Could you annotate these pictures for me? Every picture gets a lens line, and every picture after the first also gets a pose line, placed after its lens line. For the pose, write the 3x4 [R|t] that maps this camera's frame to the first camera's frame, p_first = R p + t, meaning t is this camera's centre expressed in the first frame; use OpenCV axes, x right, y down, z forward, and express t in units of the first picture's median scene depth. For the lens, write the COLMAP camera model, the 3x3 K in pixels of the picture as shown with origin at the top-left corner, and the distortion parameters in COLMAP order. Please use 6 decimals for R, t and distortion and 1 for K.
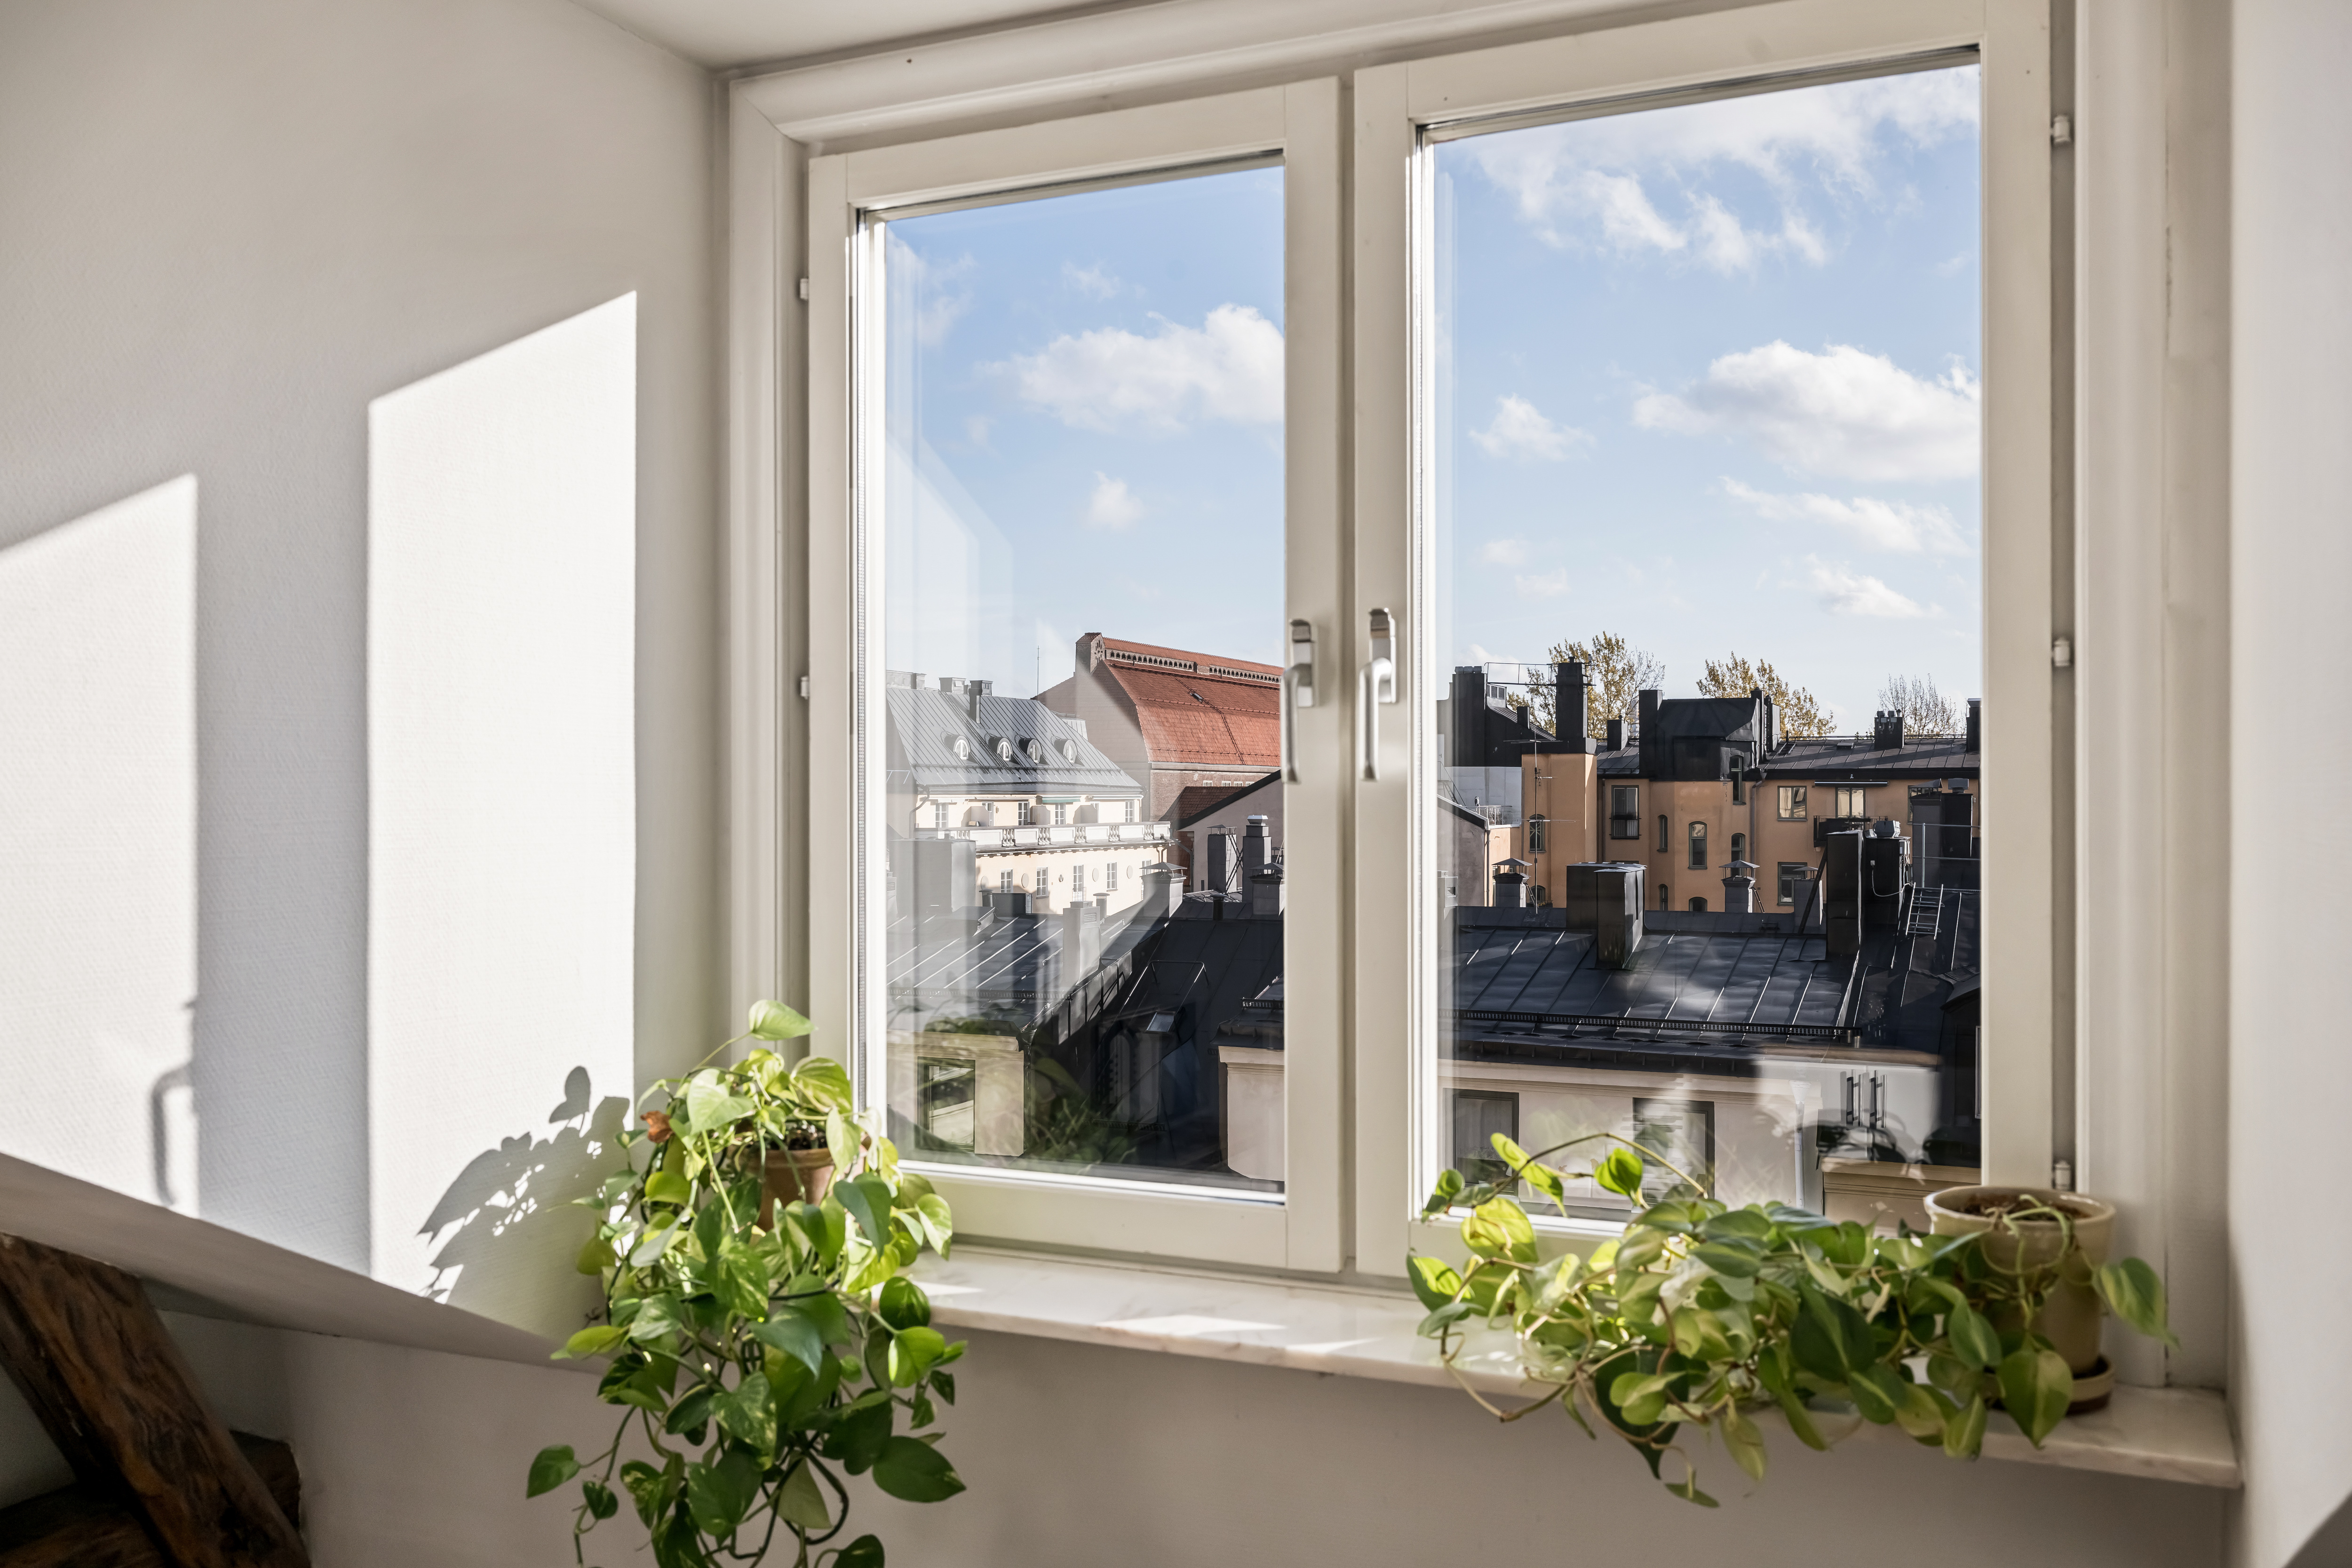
lens RADIAL K [[1993.0, 0, 1176.8], [0, 1993.0, 790.7], [0, 0, 1]] dist [-0.005295, -0.003913]
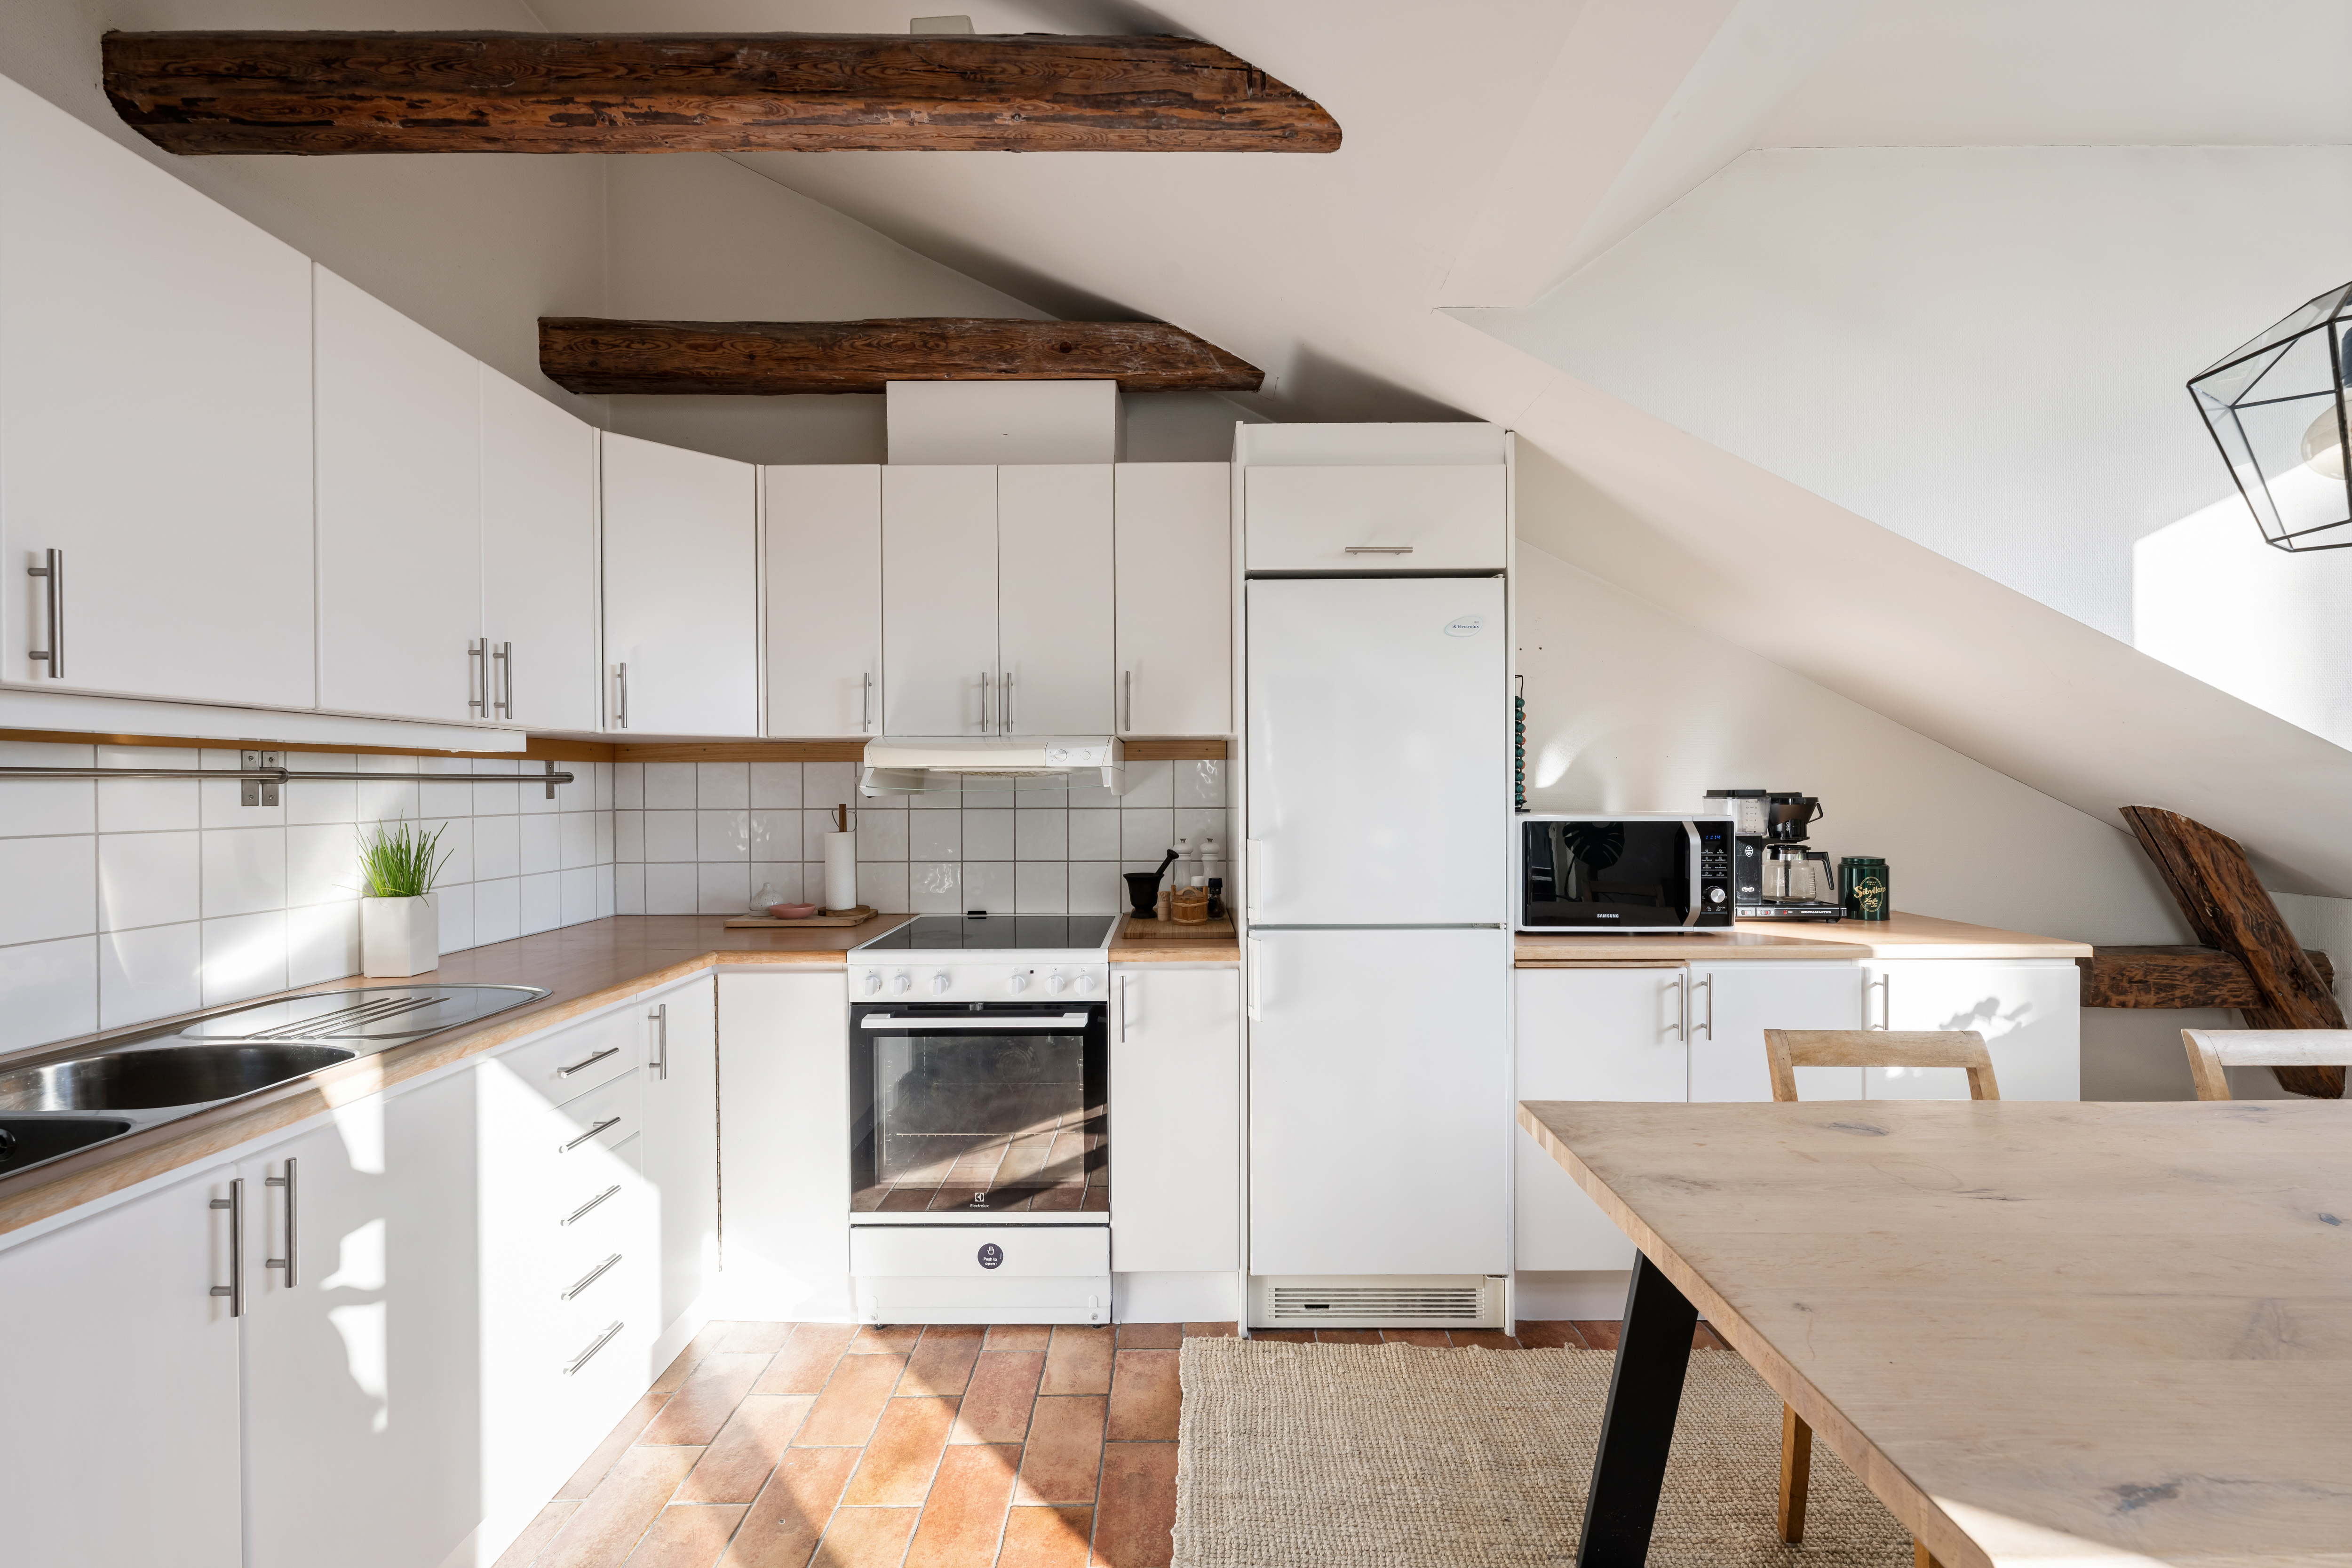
lens RADIAL K [[951.7, 0, 1177.9], [0, 951.7, 790.1], [0, 0, 1]] dist [-0.001404, -0.000297]
pose [[0.395362, 0.003242, -0.918520, -0.022404], [0.004506, 0.999975, 0.005469, 0.173855], [0.918515, -0.006301, 0.395337, -0.525430]]
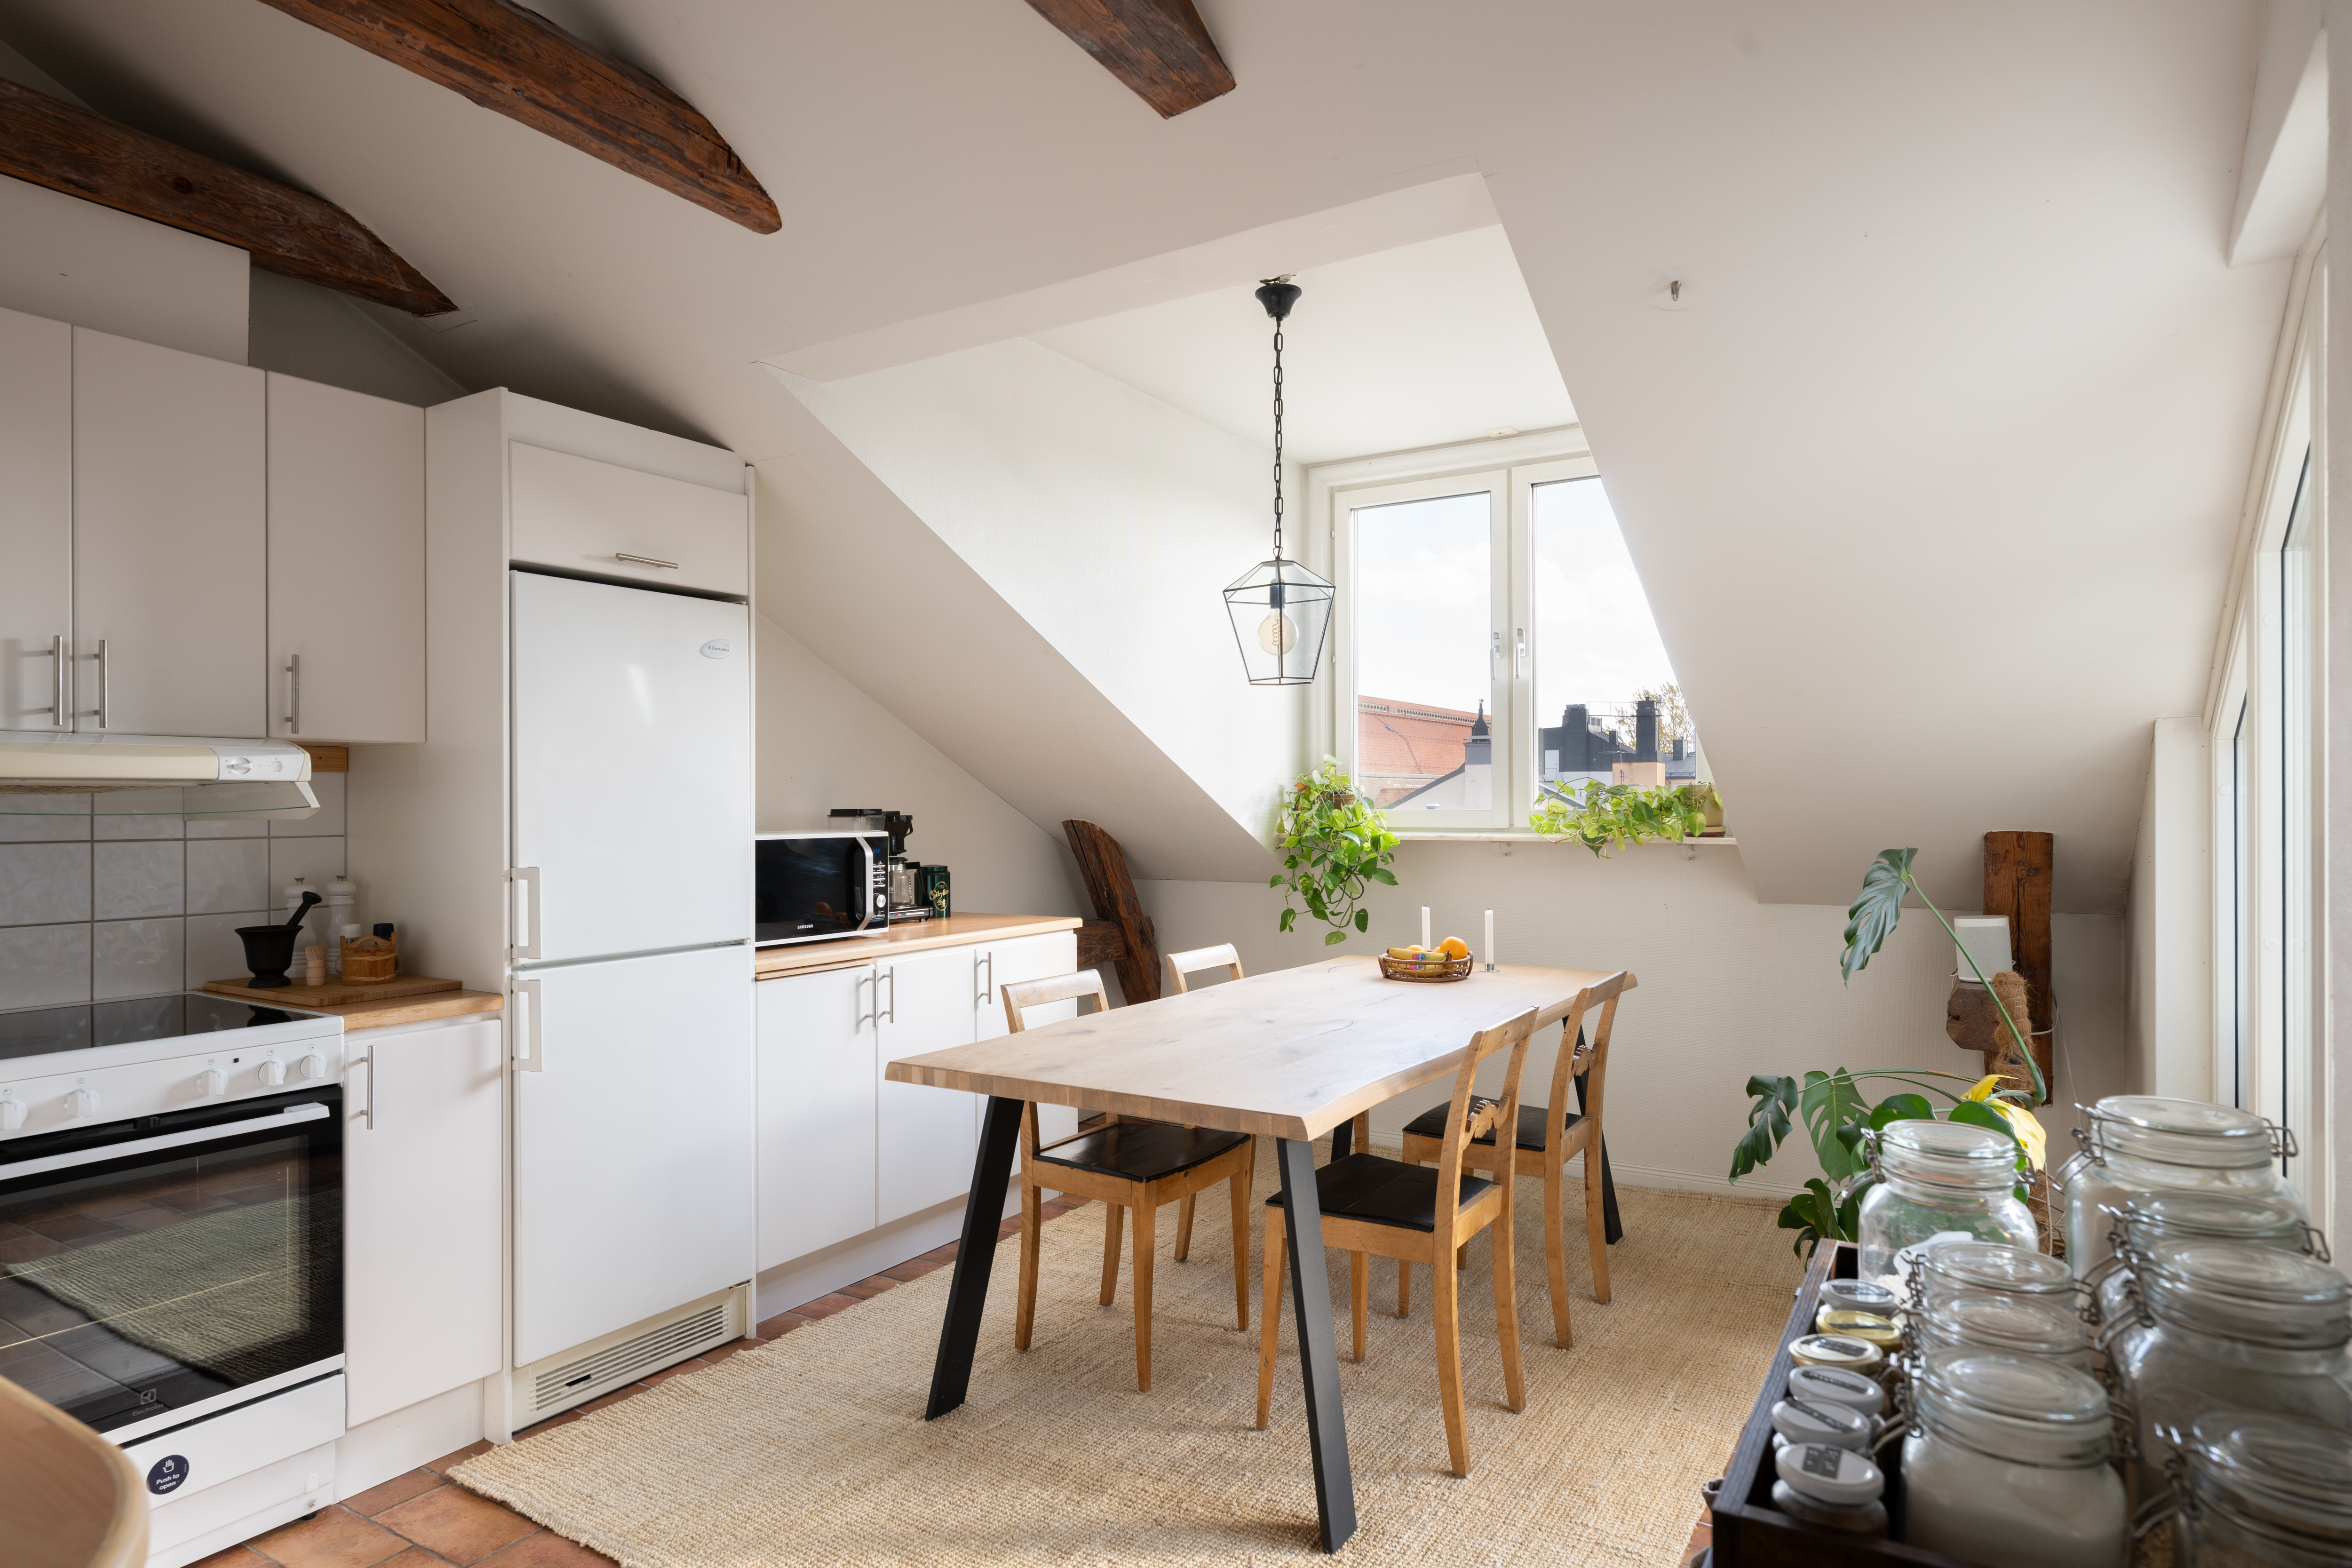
lens RADIAL K [[1346.0, 0, 1174.6], [0, 1346.0, 798.5], [0, 0, 1]] dist [-0.000941, 0.001639]
pose [[0.989333, -0.003764, -0.145620, -0.127547], [0.003800, 0.999993, -0.000032, 0.170098], [0.145619, -0.000522, 0.989341, -1.168521]]
